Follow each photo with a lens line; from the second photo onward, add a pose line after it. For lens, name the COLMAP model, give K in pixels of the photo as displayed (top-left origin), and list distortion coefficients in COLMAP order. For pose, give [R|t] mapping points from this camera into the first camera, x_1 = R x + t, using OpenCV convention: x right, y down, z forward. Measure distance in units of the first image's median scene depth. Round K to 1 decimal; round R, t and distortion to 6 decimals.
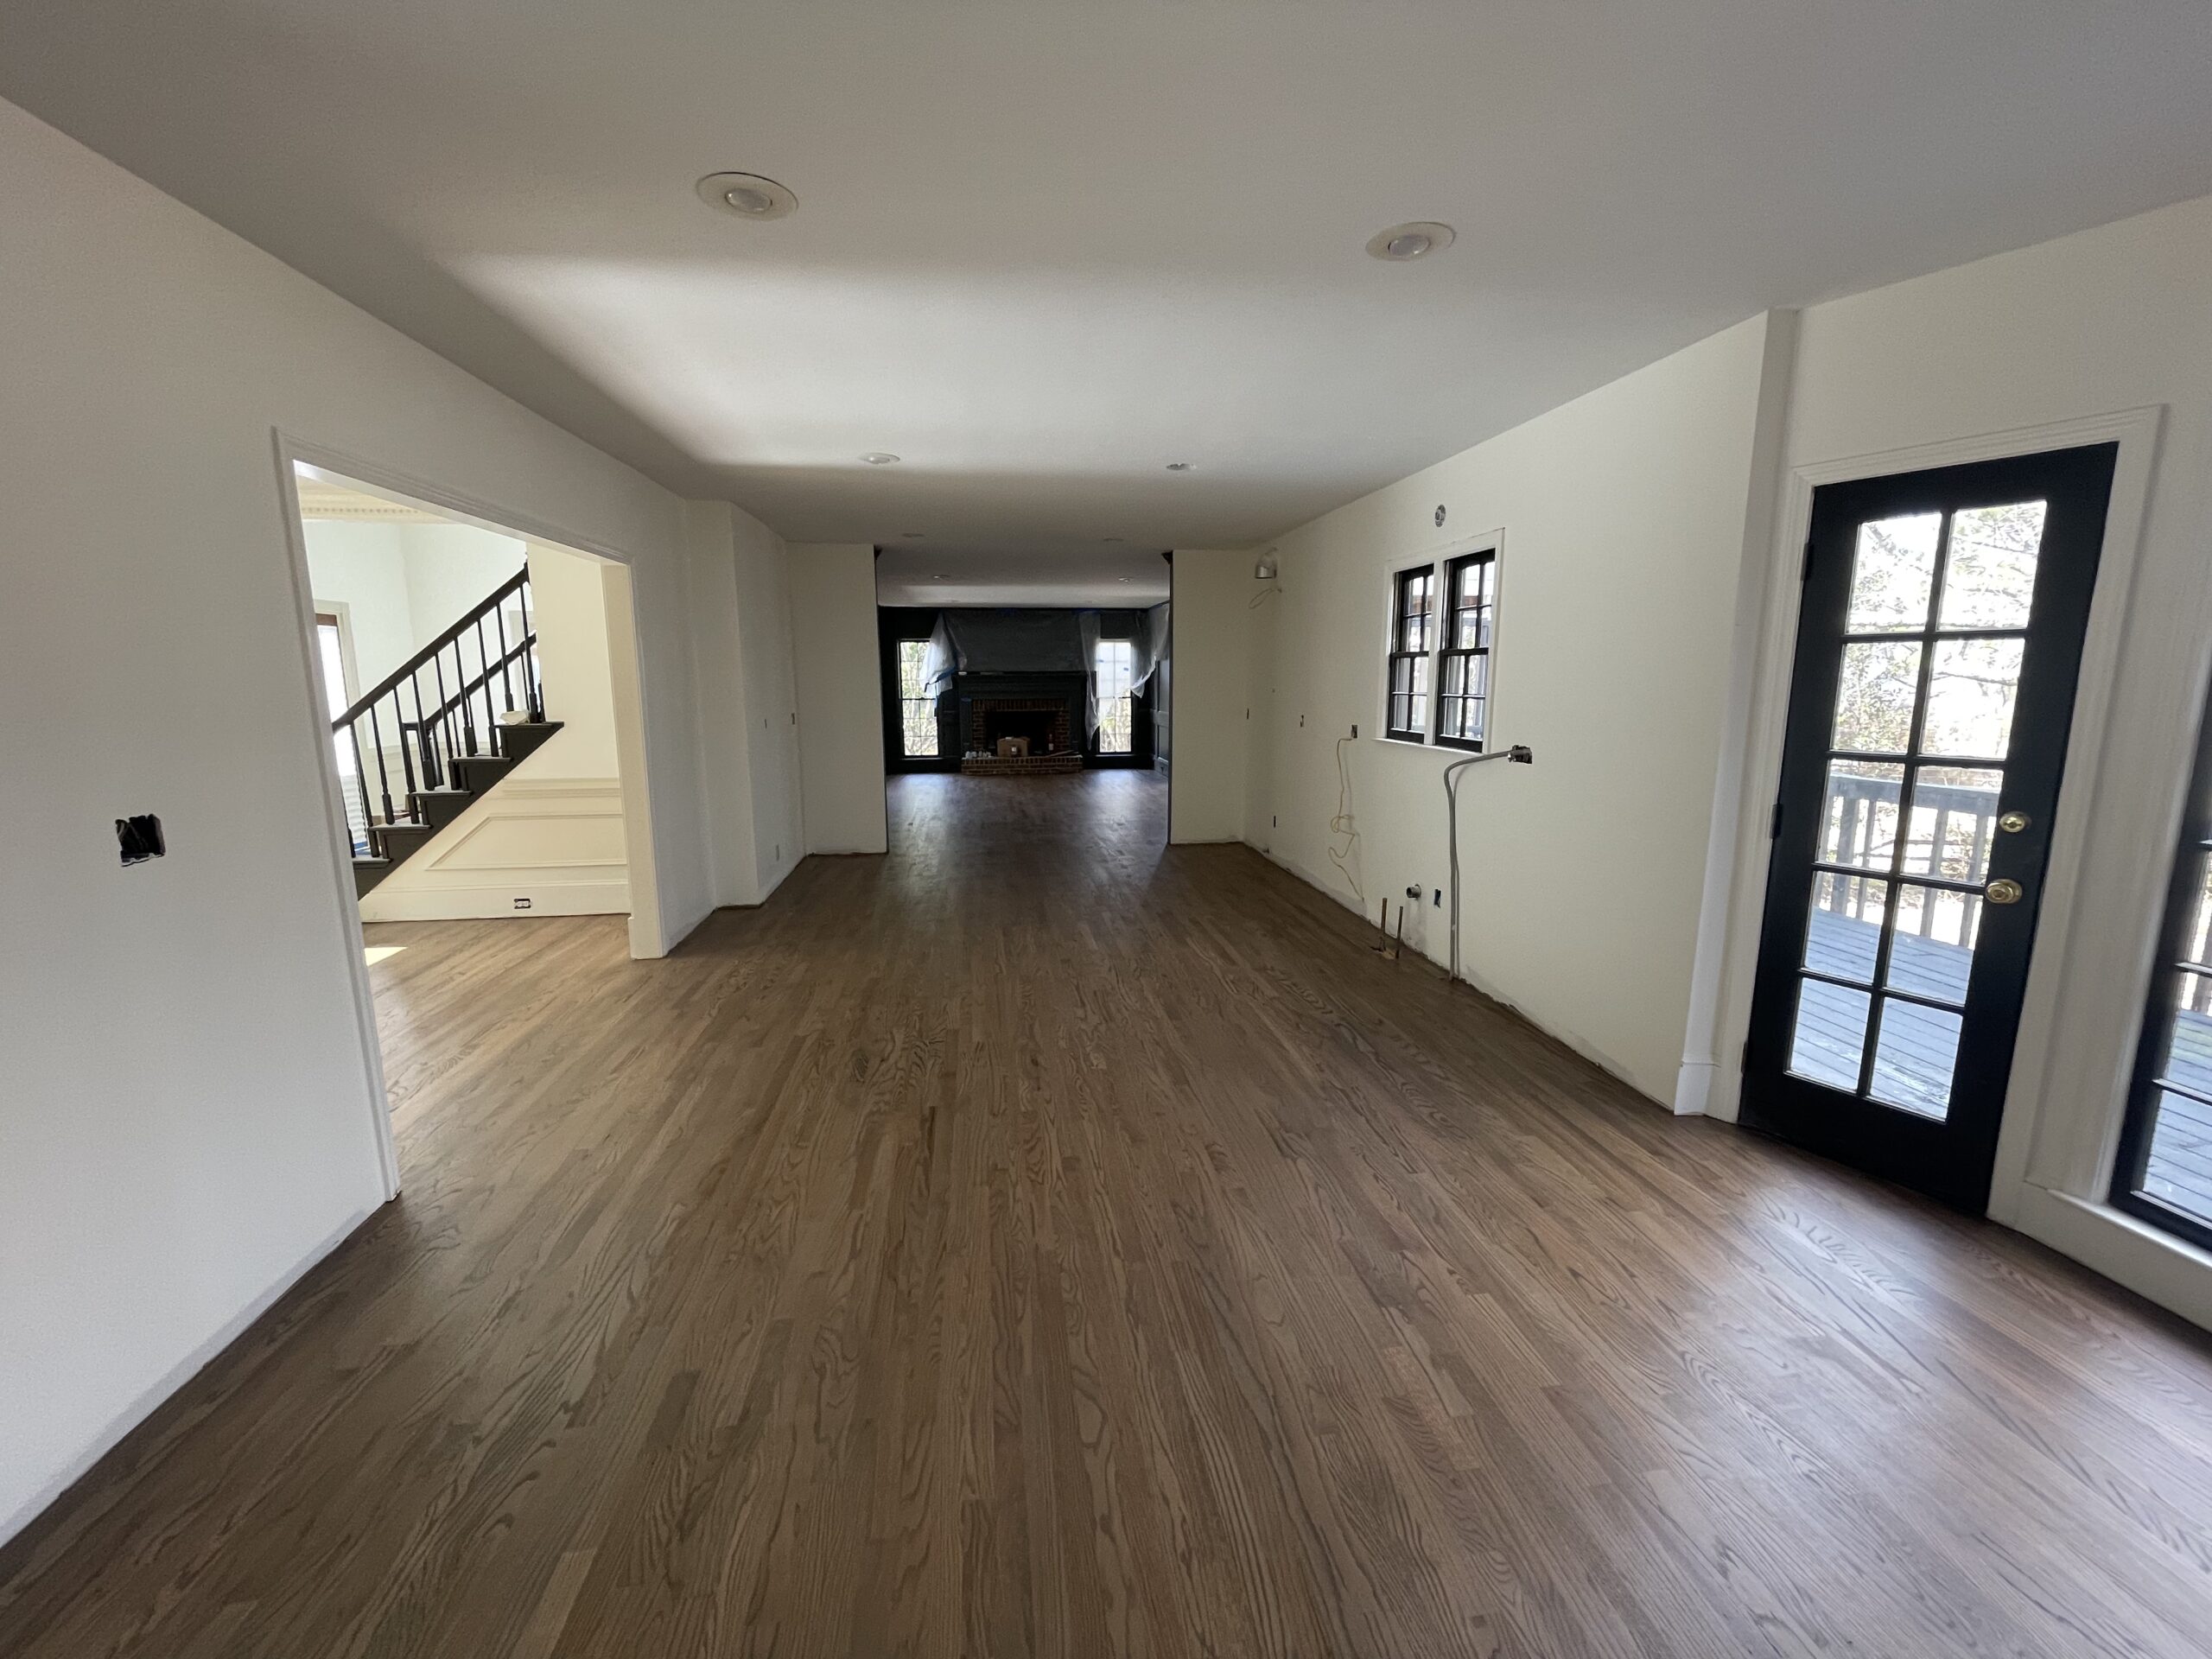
lens RADIAL K [[890.5, 0, 1105.3], [0, 890.5, 830.1], [0, 0, 1]] dist [-0.003577, -0.000169]
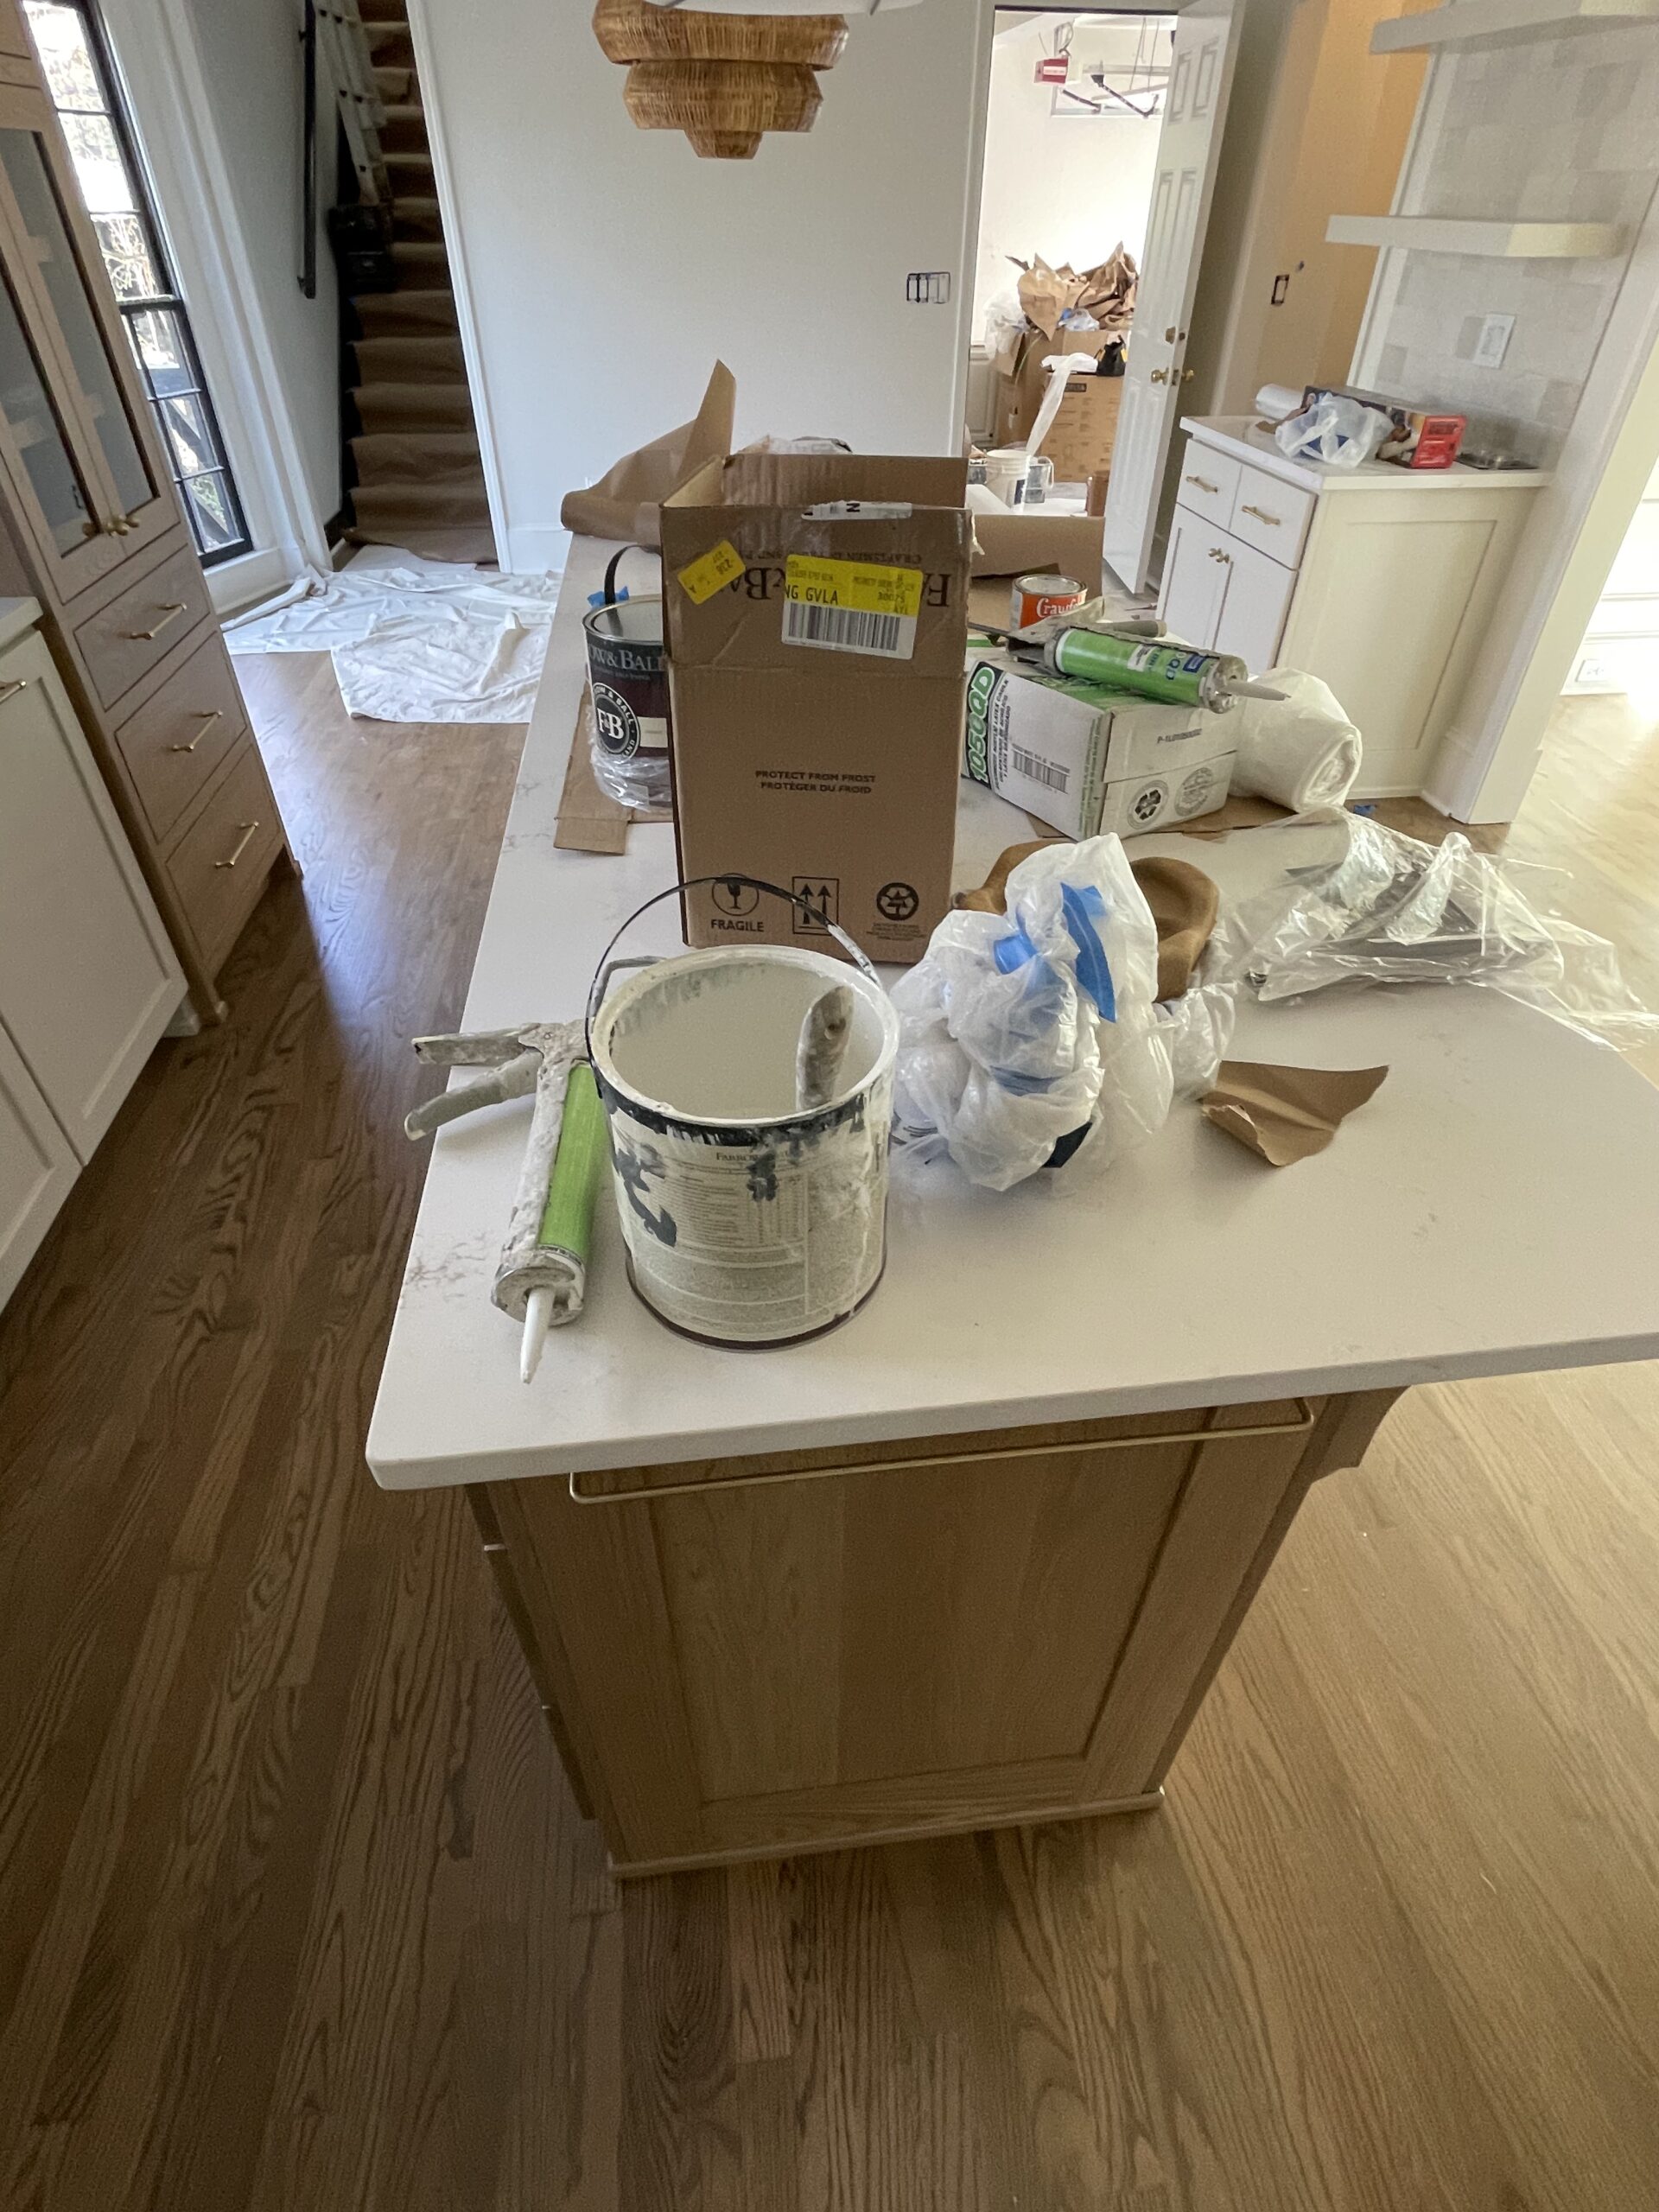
lens RADIAL K [[1134.6, 0, 829.1], [0, 1134.6, 1107.3], [0, 0, 1]] dist [-0.001020, -0.000383]
pose [[-0.999864, -0.013064, 0.010067, -0.014836], [-0.001071, 0.660556, 0.750776, -0.067483], [-0.016458, 0.750663, -0.660480, 0.400718]]
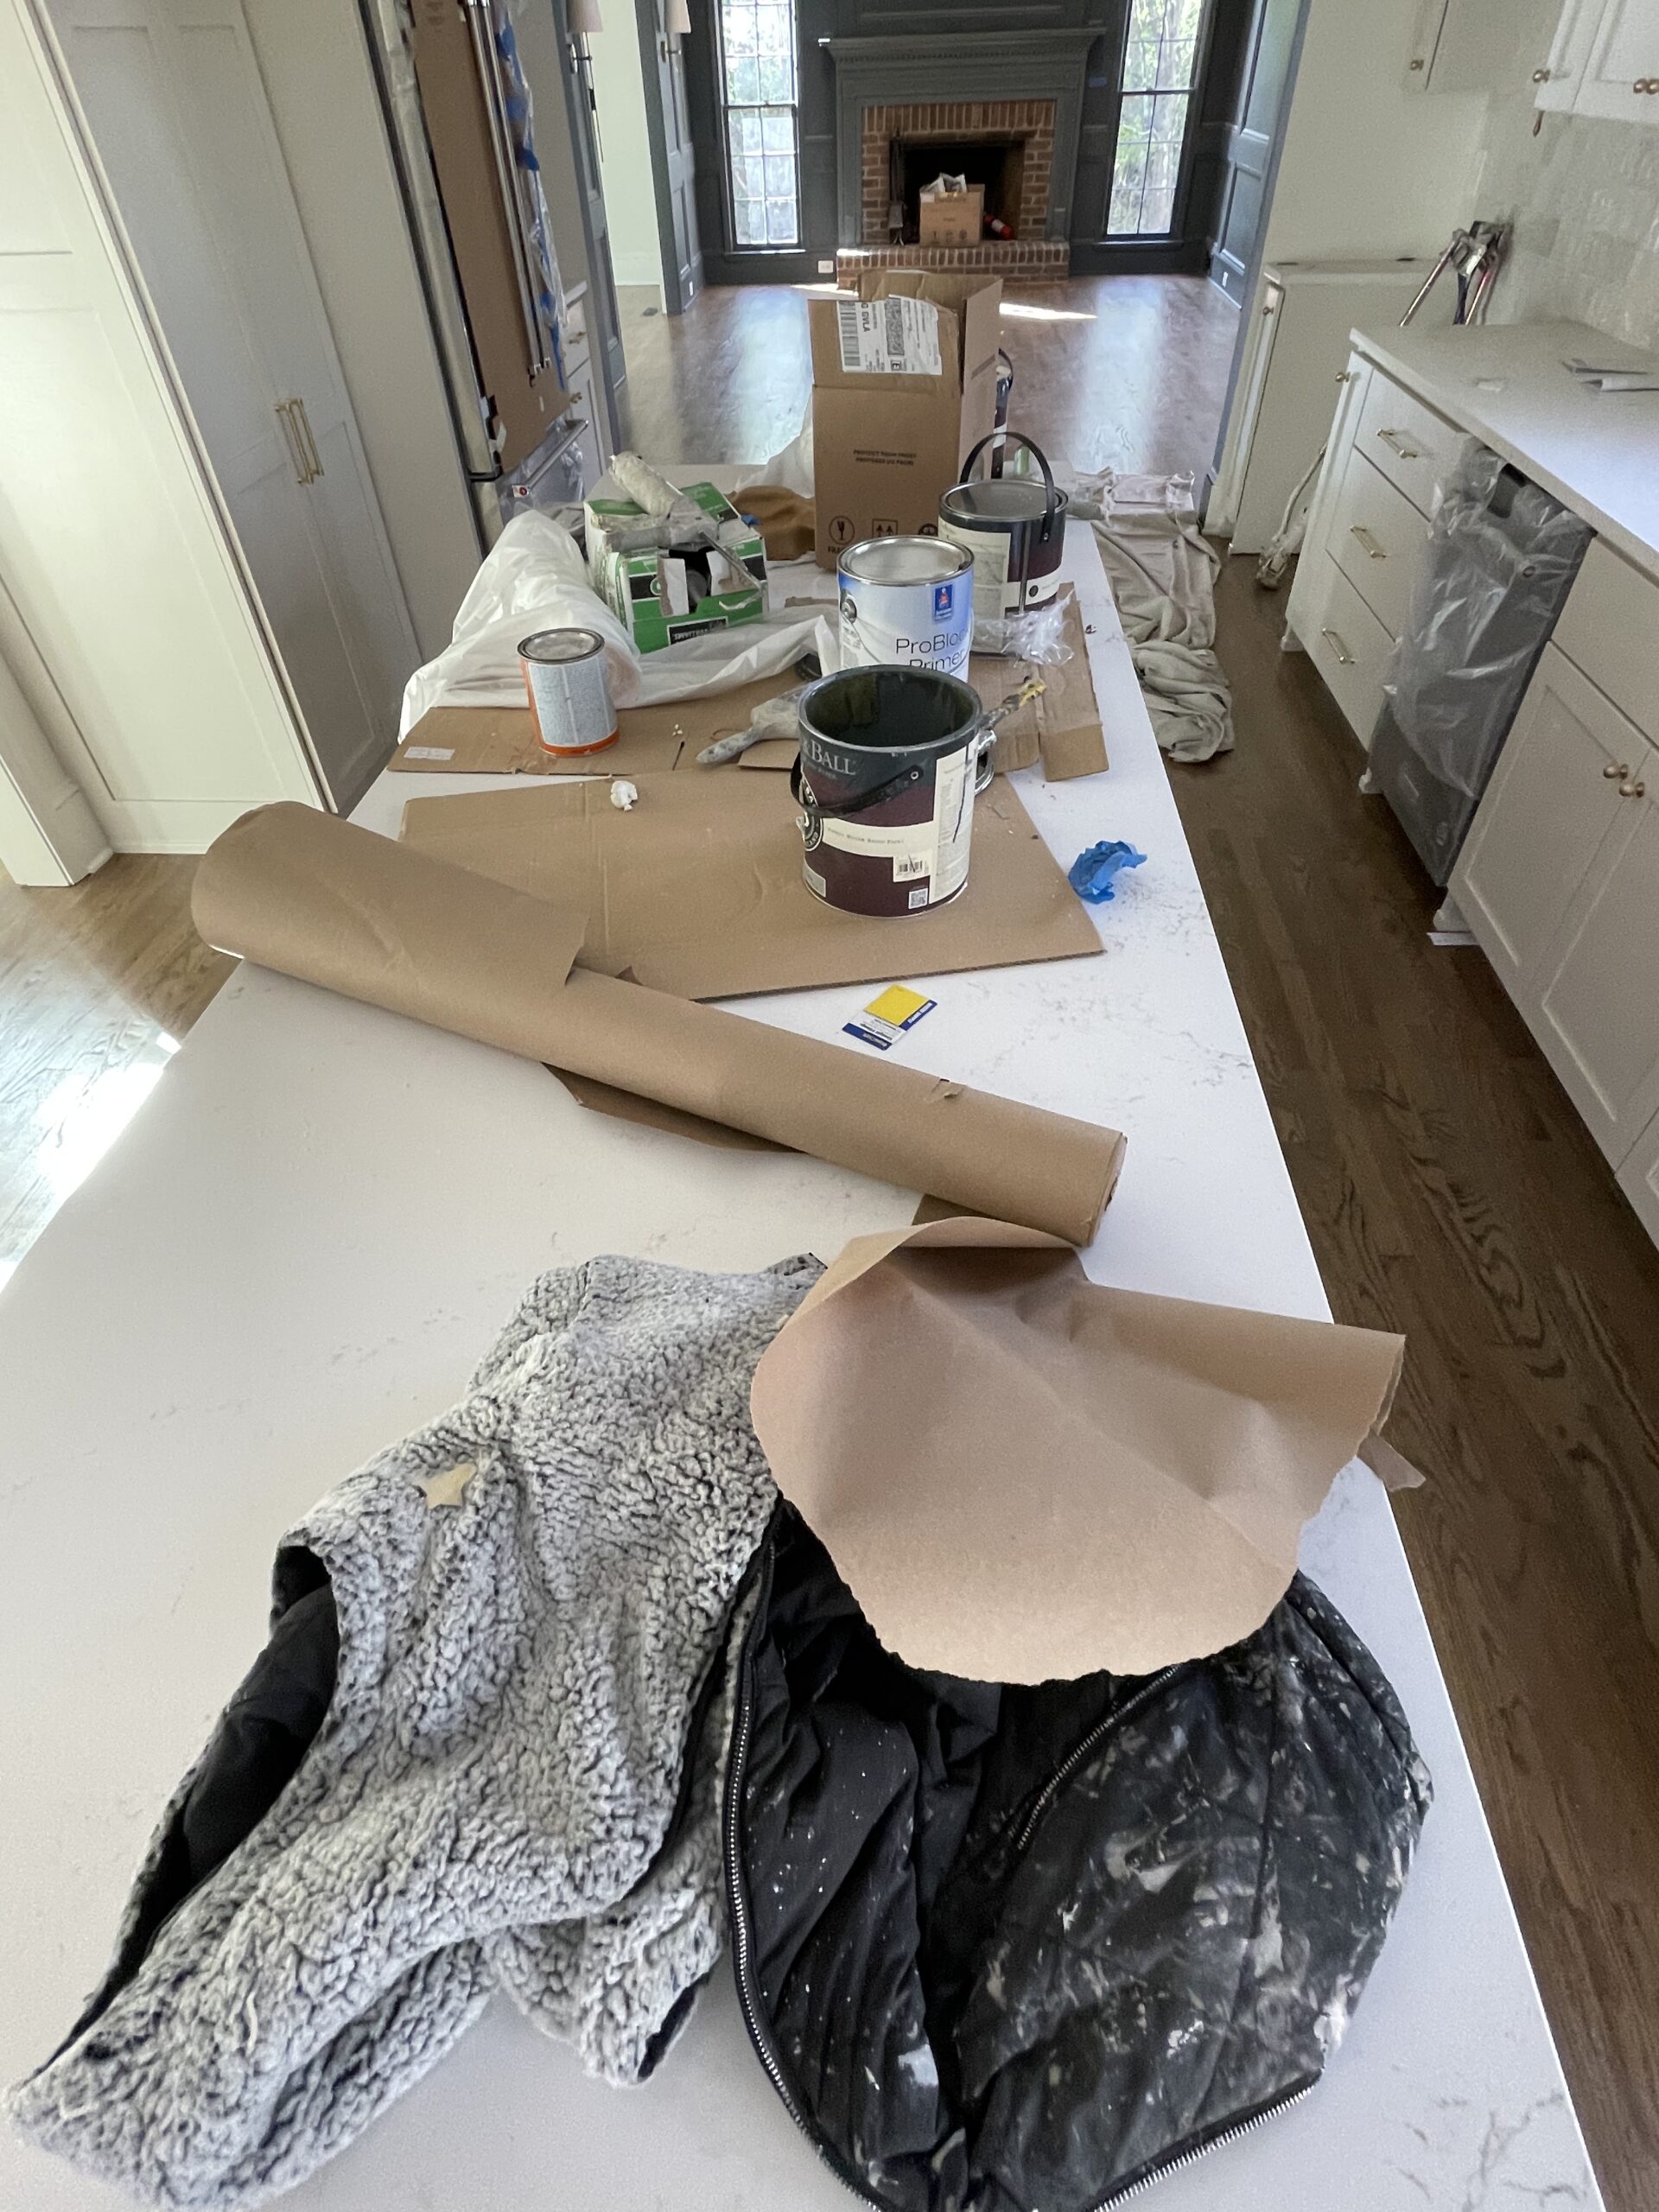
lens RADIAL K [[1134.6, 0, 836.9], [0, 1134.6, 1102.1], [0, 0, 1]] dist [-0.001020, -0.000383]
pose [[0.978347, 0.122190, -0.167054, 0.010540], [-0.008379, 0.829854, 0.557918, -0.037638], [0.206802, -0.544437, 0.812909, 0.182943]]
